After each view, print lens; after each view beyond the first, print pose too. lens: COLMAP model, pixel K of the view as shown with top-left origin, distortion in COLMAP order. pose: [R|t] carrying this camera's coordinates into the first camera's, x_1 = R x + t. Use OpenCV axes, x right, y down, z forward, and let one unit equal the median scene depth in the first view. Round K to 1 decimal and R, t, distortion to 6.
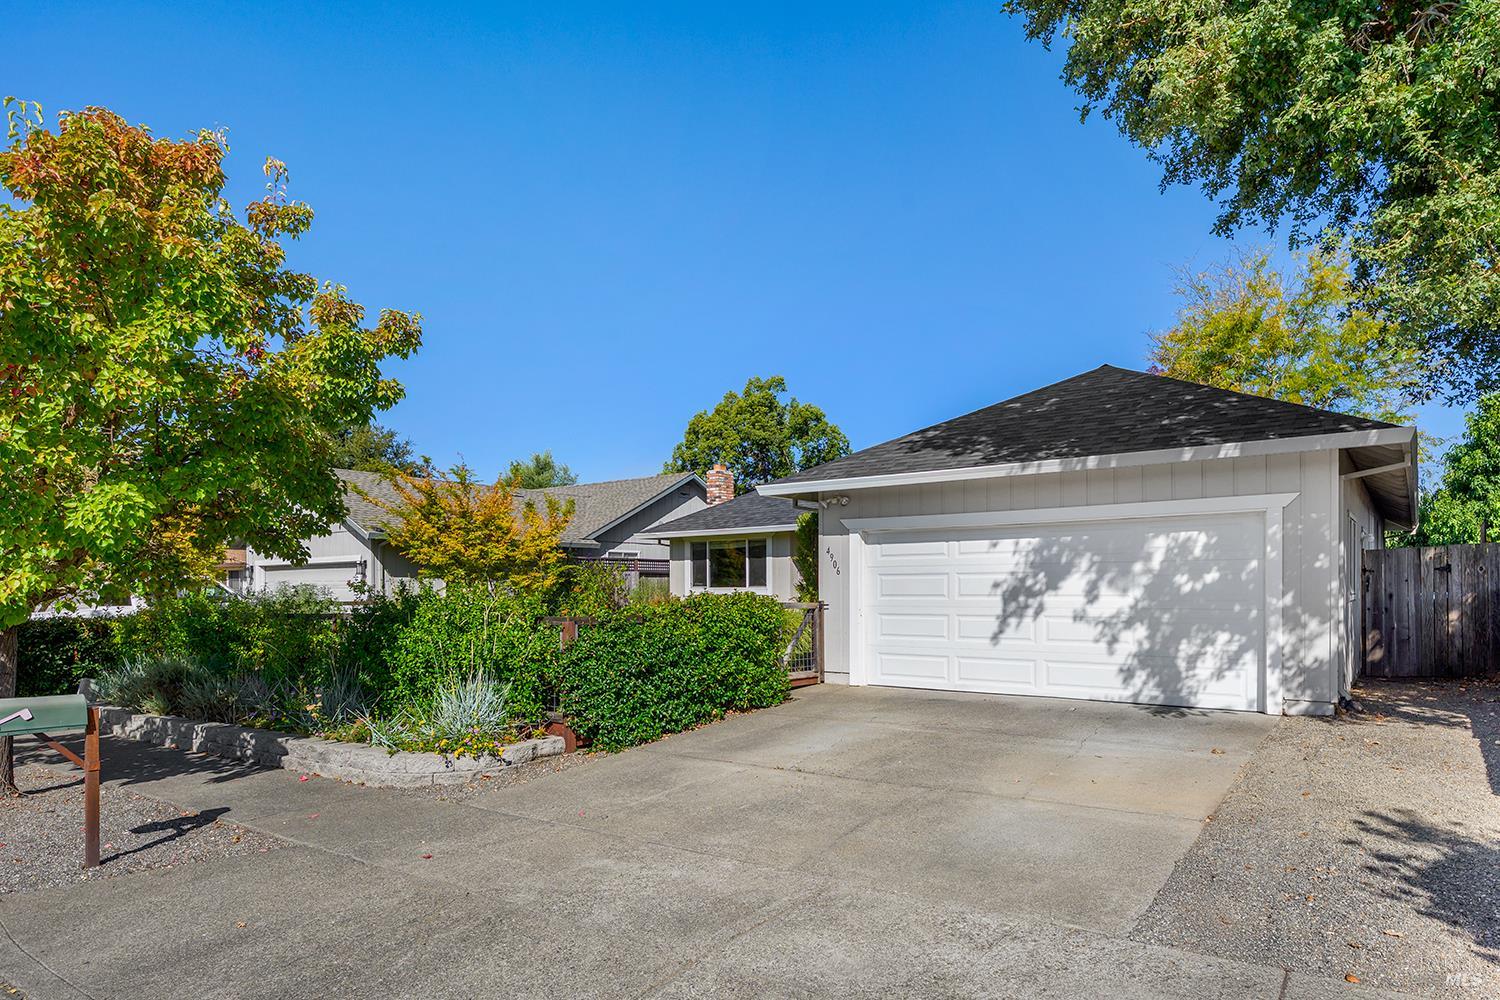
lens RADIAL K [[841.2, 0, 773.2], [0, 841.2, 585.0], [0, 0, 1]] dist [-0.006714, 0.003769]
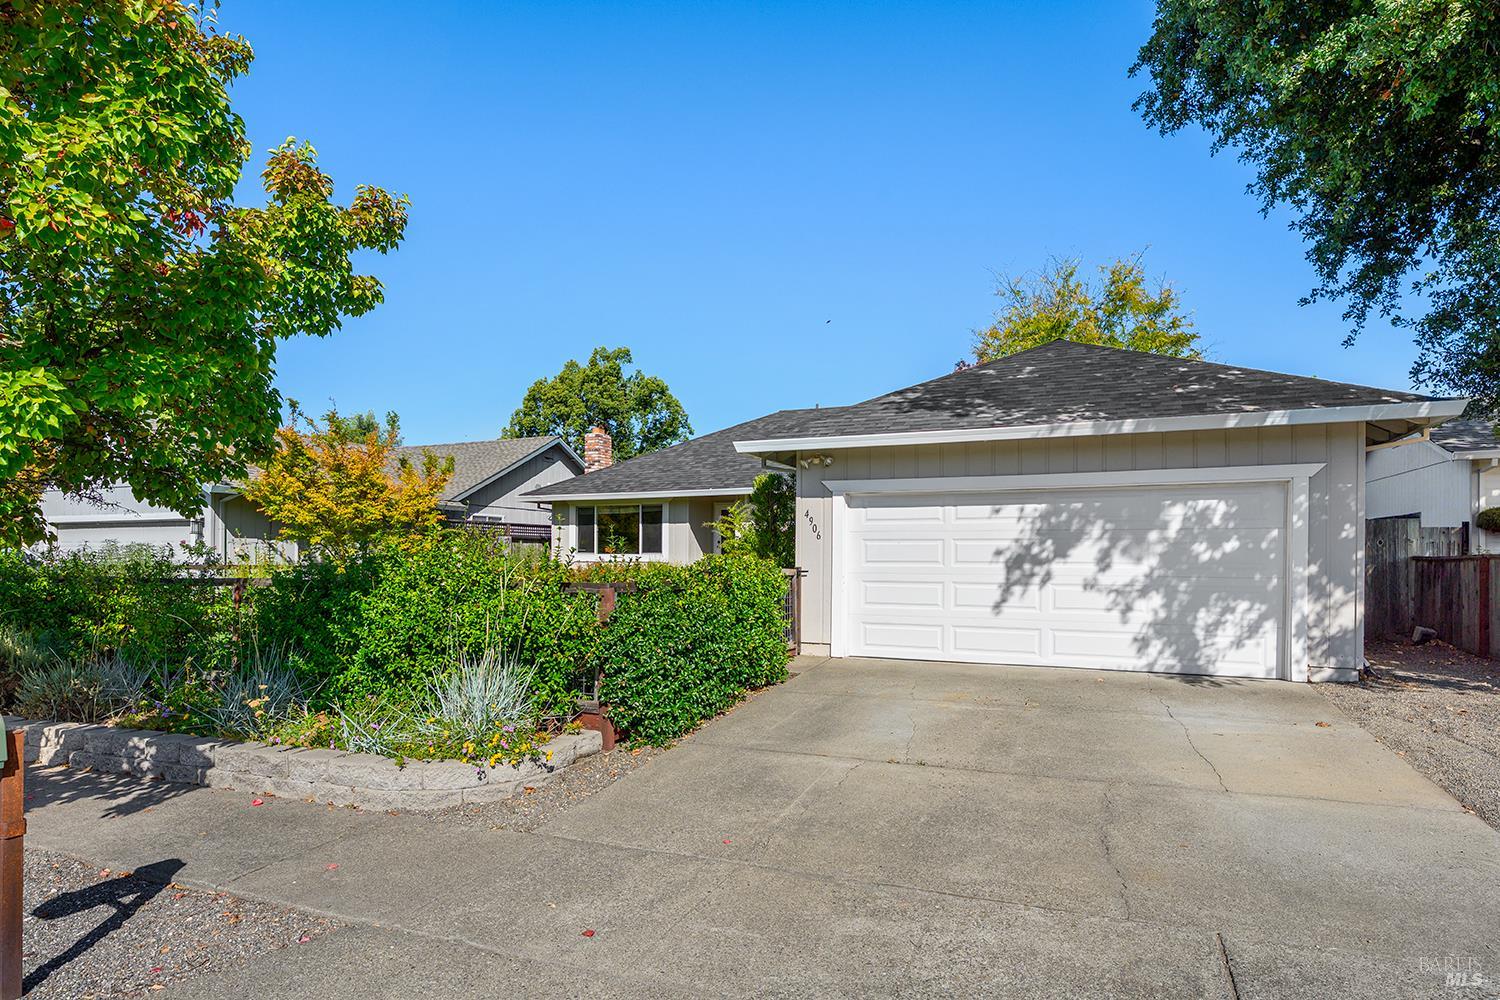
lens RADIAL K [[787.9, 0, 739.2], [0, 787.9, 549.0], [0, 0, 1]] dist [0.000591, -0.001197]
pose [[0.977810, 0.012490, 0.209120, -0.239453], [-0.010712, 0.999896, -0.009631, 0.009409], [-0.209219, 0.007177, 0.977843, 0.193499]]
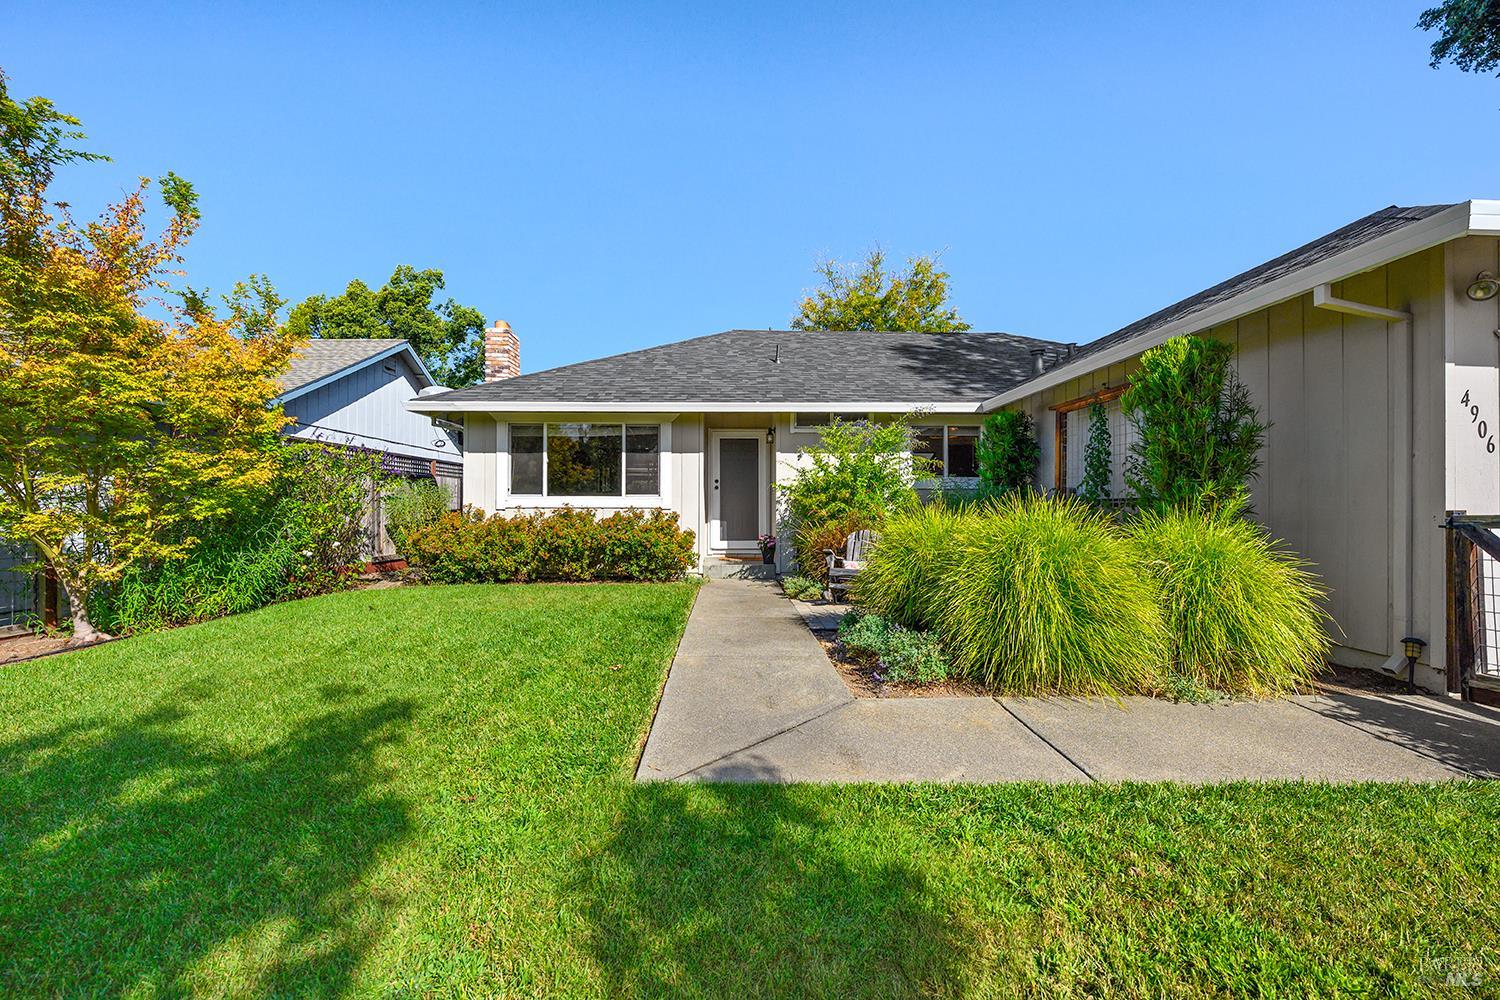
lens RADIAL K [[609.2, 0, 750.5], [0, 609.2, 502.0], [0, 0, 1]] dist [-0.012900, 0.003544]
pose [[0.791595, 0.013280, 0.610902, -0.536252], [-0.008262, 0.999905, -0.011031, 0.026020], [-0.610990, 0.003685, 0.791629, 1.220888]]
